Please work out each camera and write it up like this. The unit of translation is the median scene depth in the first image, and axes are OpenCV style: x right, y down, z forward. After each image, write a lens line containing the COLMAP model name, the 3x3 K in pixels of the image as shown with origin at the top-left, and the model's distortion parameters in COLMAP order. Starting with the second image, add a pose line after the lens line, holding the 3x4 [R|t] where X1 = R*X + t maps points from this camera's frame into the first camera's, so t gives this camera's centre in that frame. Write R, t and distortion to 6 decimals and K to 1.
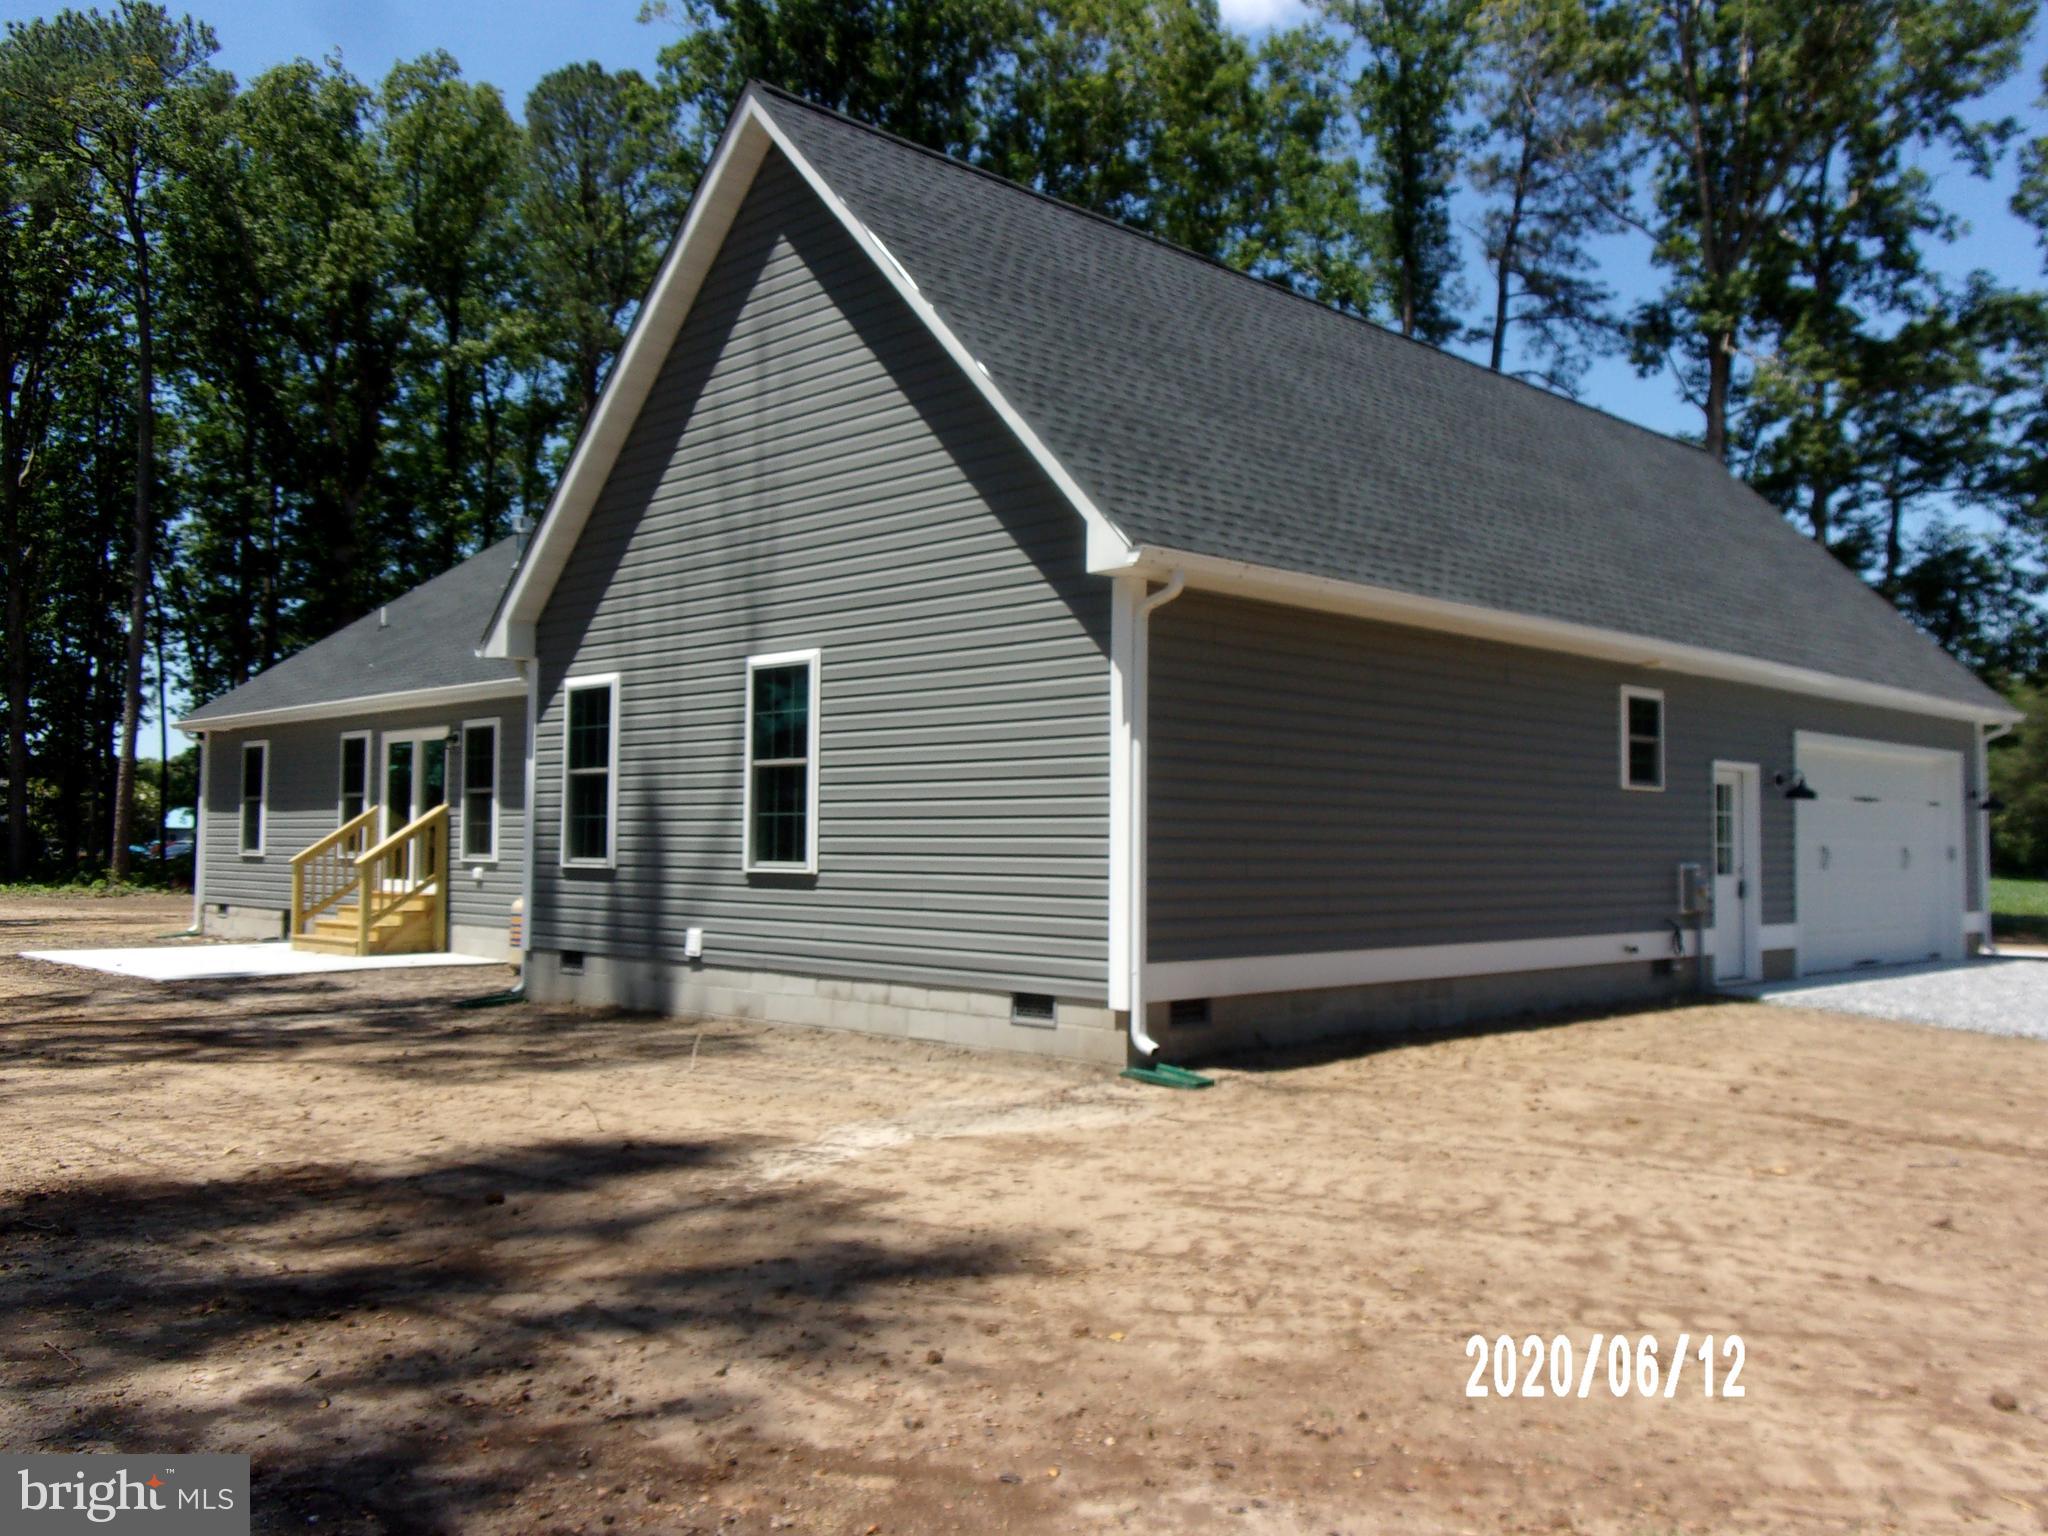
lens RADIAL K [[1738.8, 0, 1033.5], [0, 1738.8, 772.3], [0, 0, 1]] dist [0.035823, -0.063152]
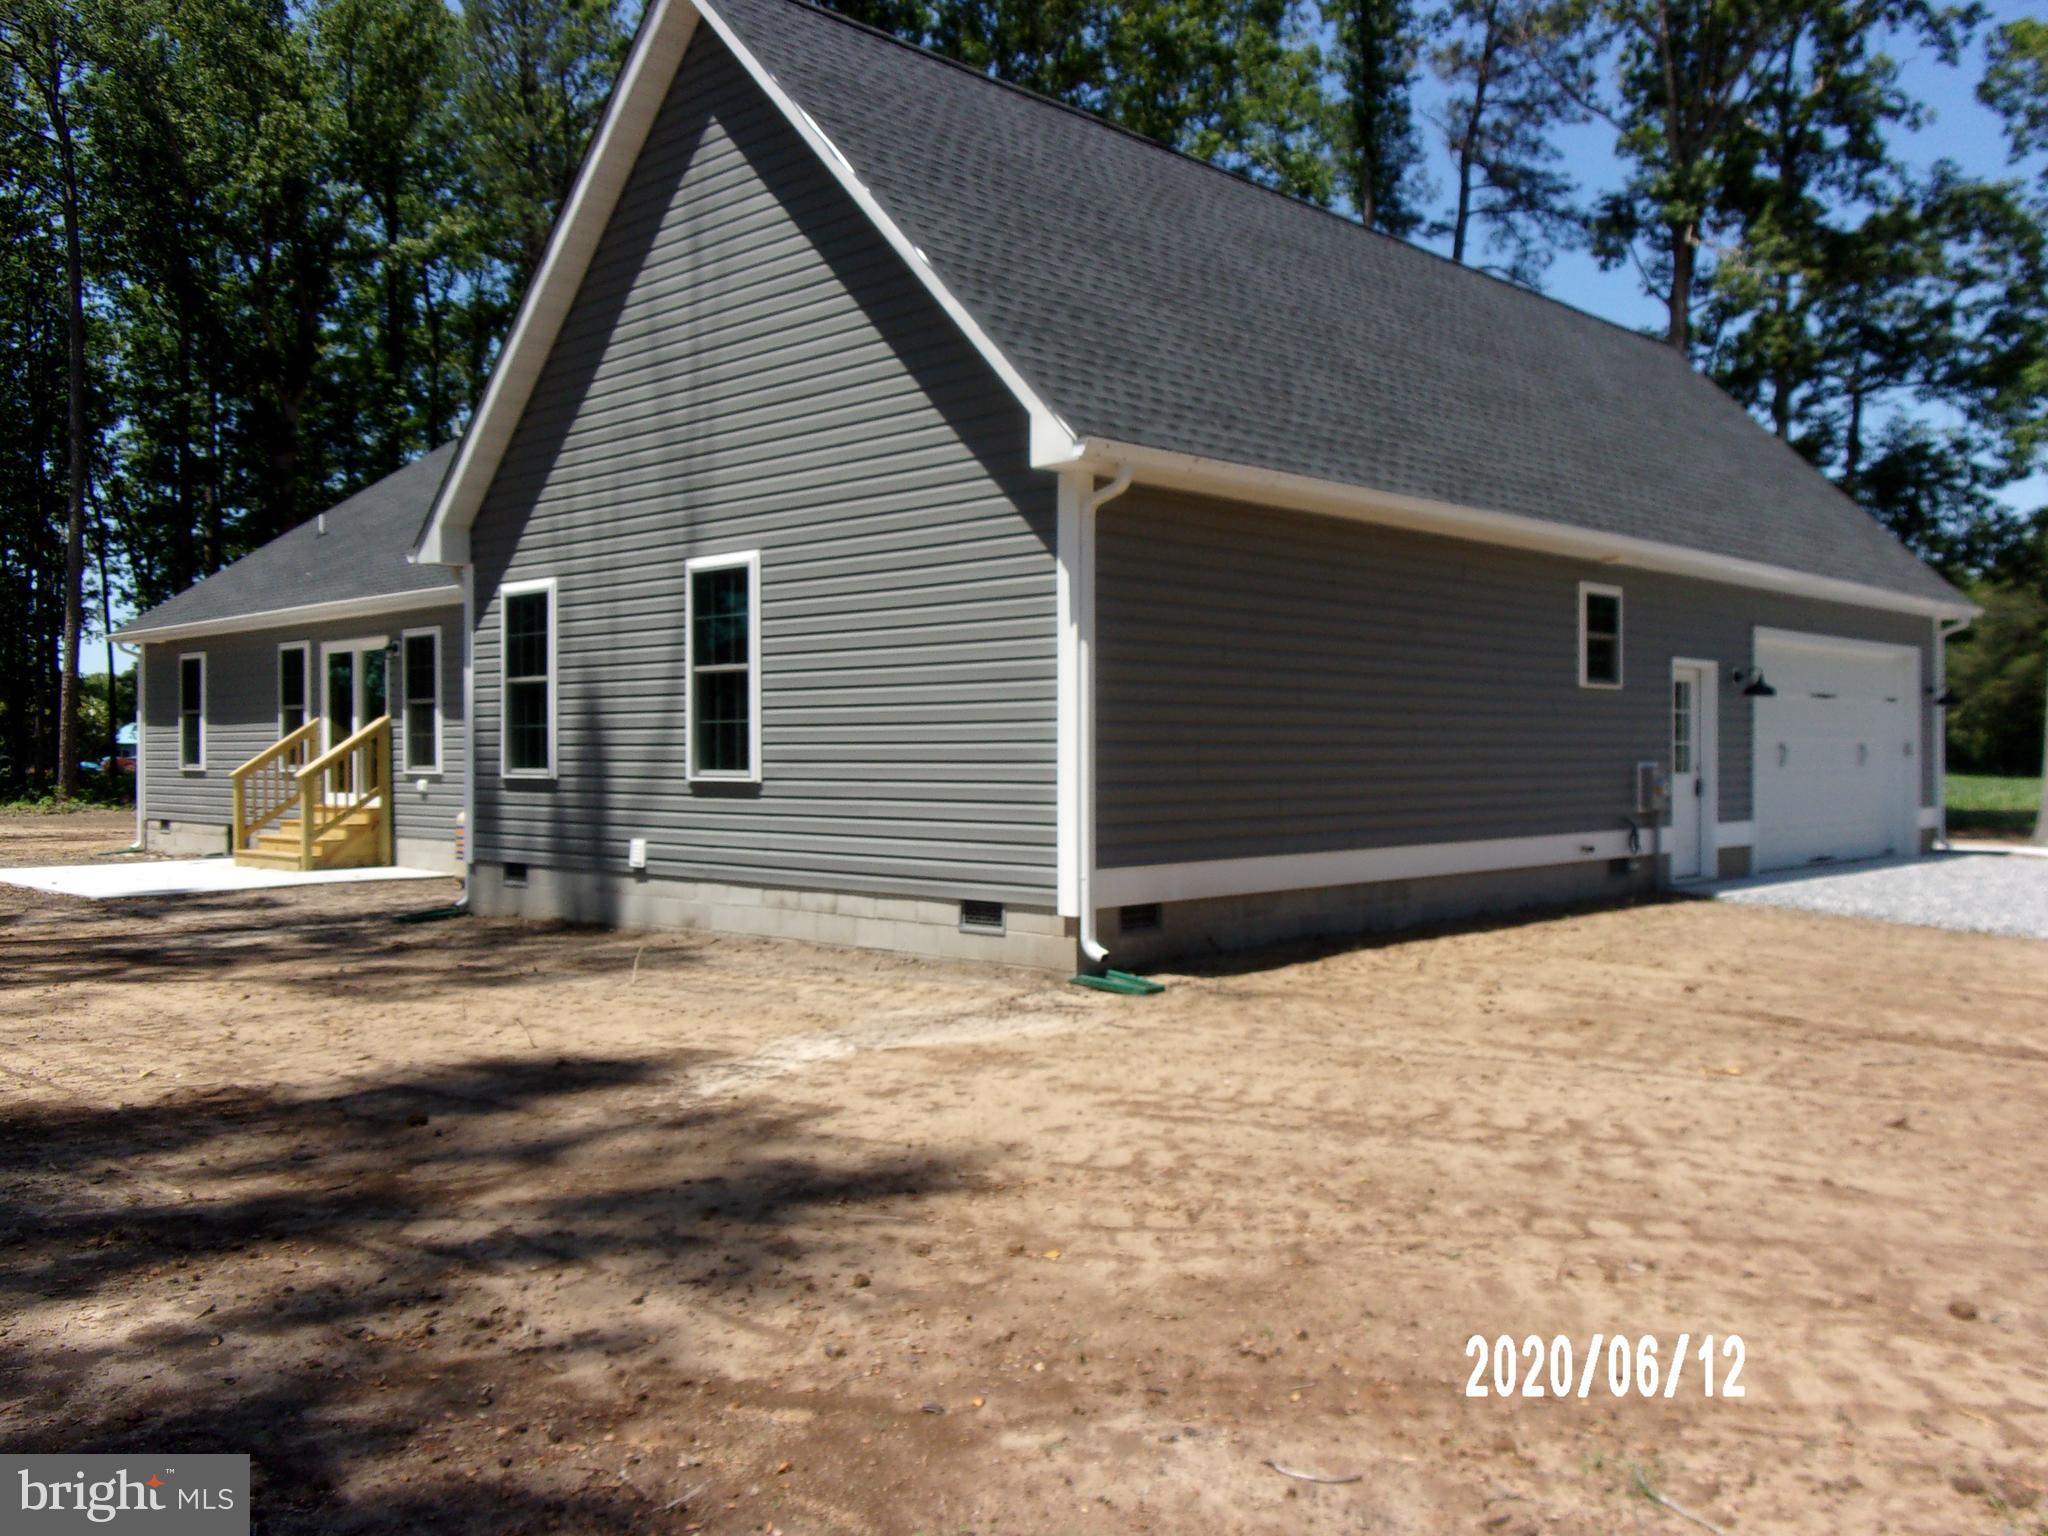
lens RADIAL K [[1738.8, 0, 1033.5], [0, 1738.8, 772.3], [0, 0, 1]] dist [0.035823, -0.063152]
pose [[0.999733, -0.011034, 0.020320, 0.005990], [0.009930, 0.998510, 0.053654, 0.001292], [-0.020882, -0.053438, 0.998353, 0.014632]]
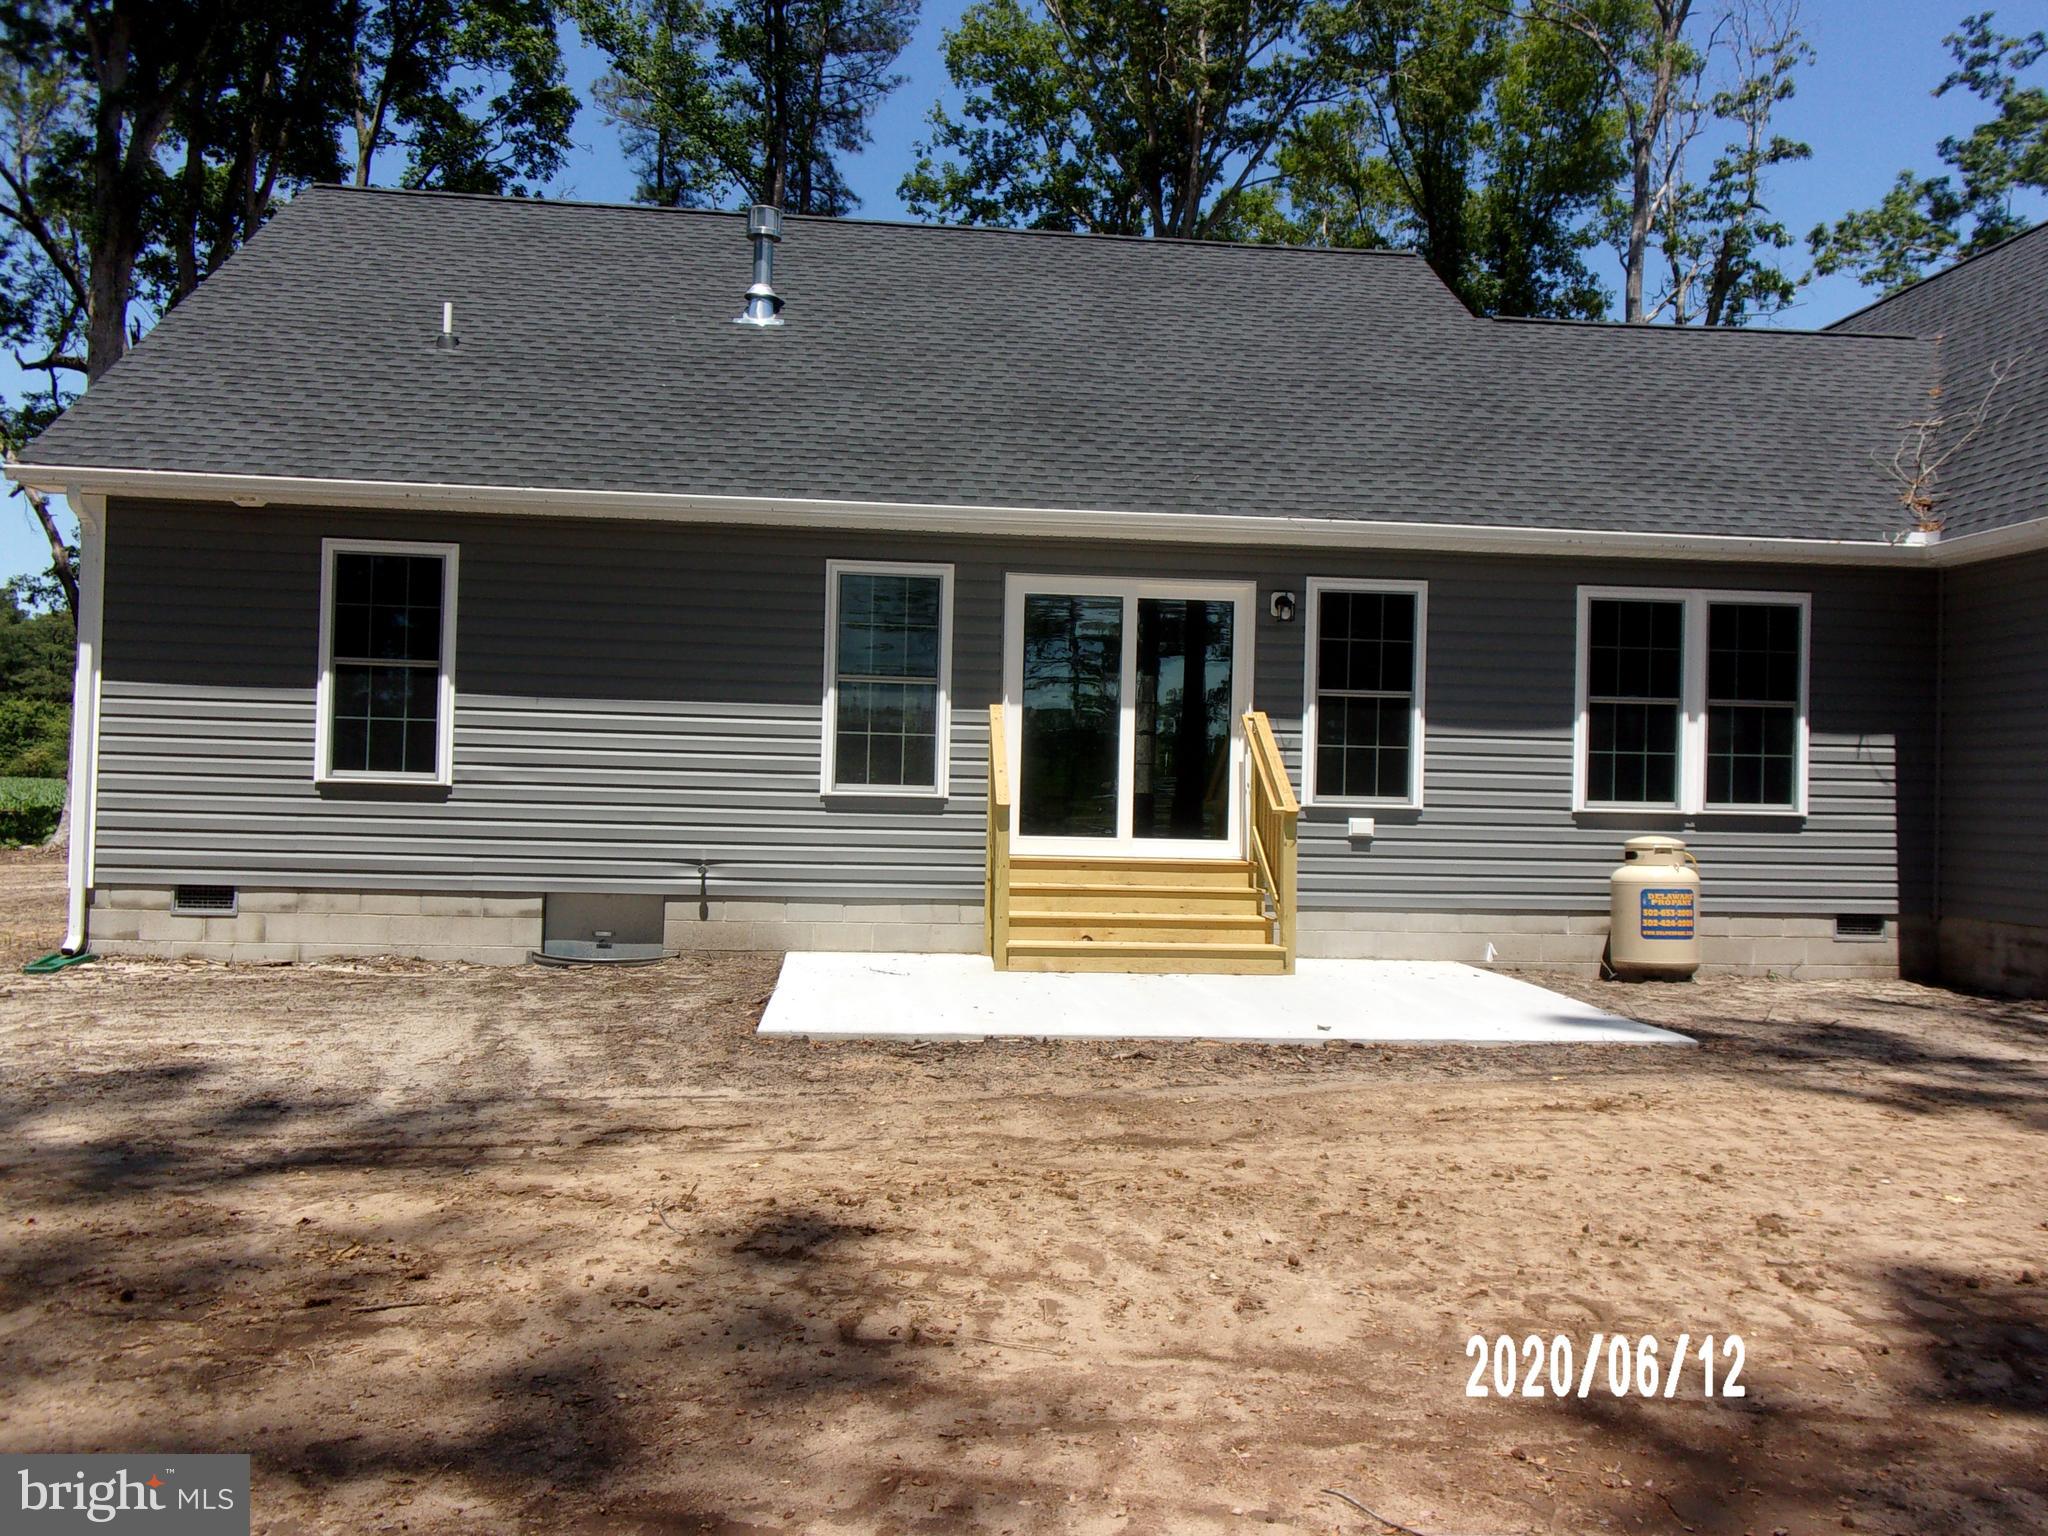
lens RADIAL K [[1738.8, 0, 1033.5], [0, 1738.8, 772.3], [0, 0, 1]] dist [0.035823, -0.063152]
pose [[0.635484, -0.006388, 0.772088, -0.964915], [-0.053398, 0.997208, 0.052201, 0.013413], [-0.770266, -0.074401, 0.633368, 0.769426]]
